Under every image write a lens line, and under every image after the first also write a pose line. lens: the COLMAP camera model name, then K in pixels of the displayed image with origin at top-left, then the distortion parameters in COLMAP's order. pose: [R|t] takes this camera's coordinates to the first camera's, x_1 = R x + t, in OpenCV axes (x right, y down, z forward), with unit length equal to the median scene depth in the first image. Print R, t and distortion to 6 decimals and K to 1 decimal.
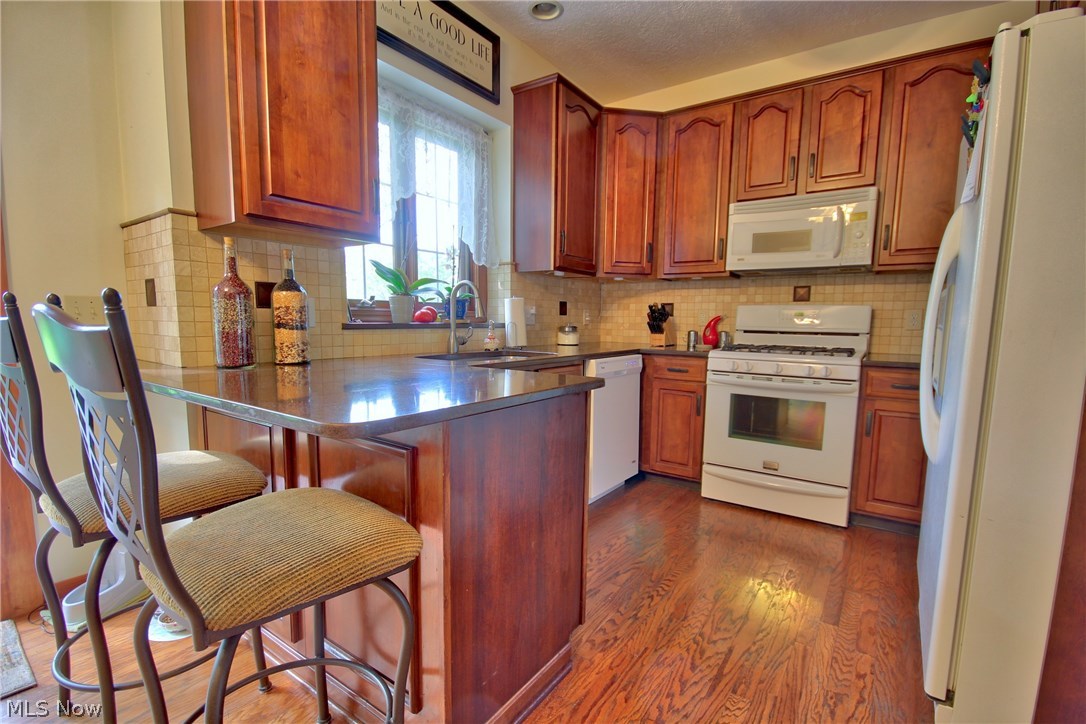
lens RADIAL K [[501.9, 0, 541.3], [0, 501.9, 377.0], [0, 0, 1]] dist [0.013285, -0.012807]
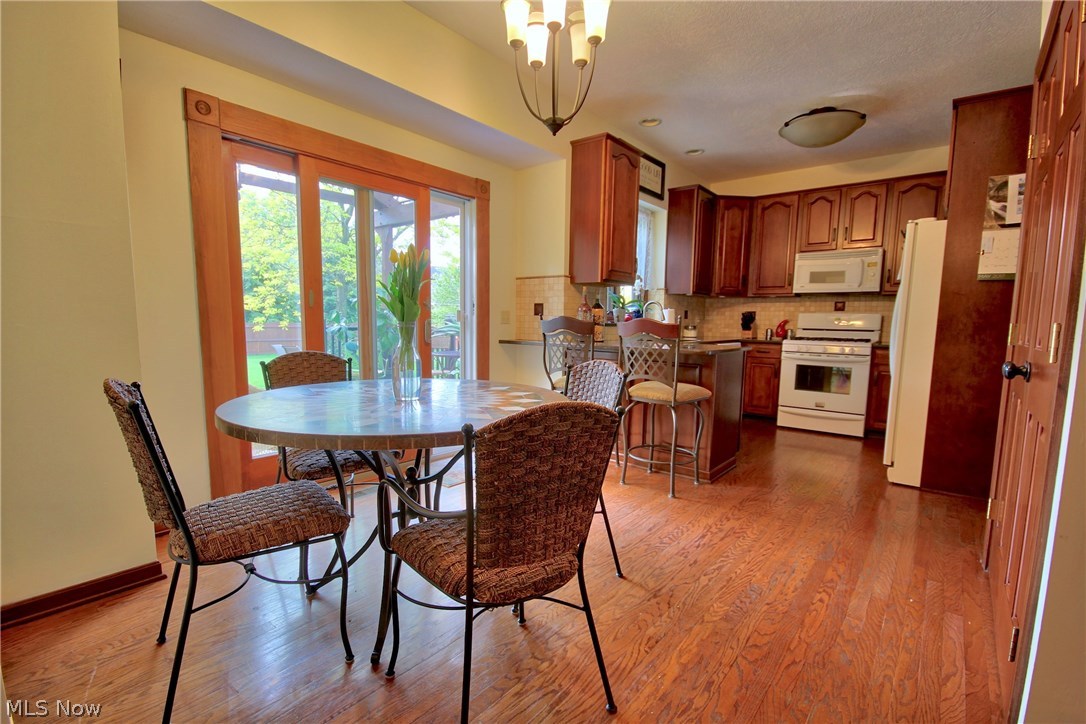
lens RADIAL K [[501.9, 0, 541.3], [0, 501.9, 377.0], [0, 0, 1]] dist [0.013285, -0.012807]
pose [[0.997749, 0.010973, -0.066158, -0.366116], [-0.011213, 0.999932, -0.003251, 0.086951], [0.066118, 0.003986, 0.997804, -0.751431]]
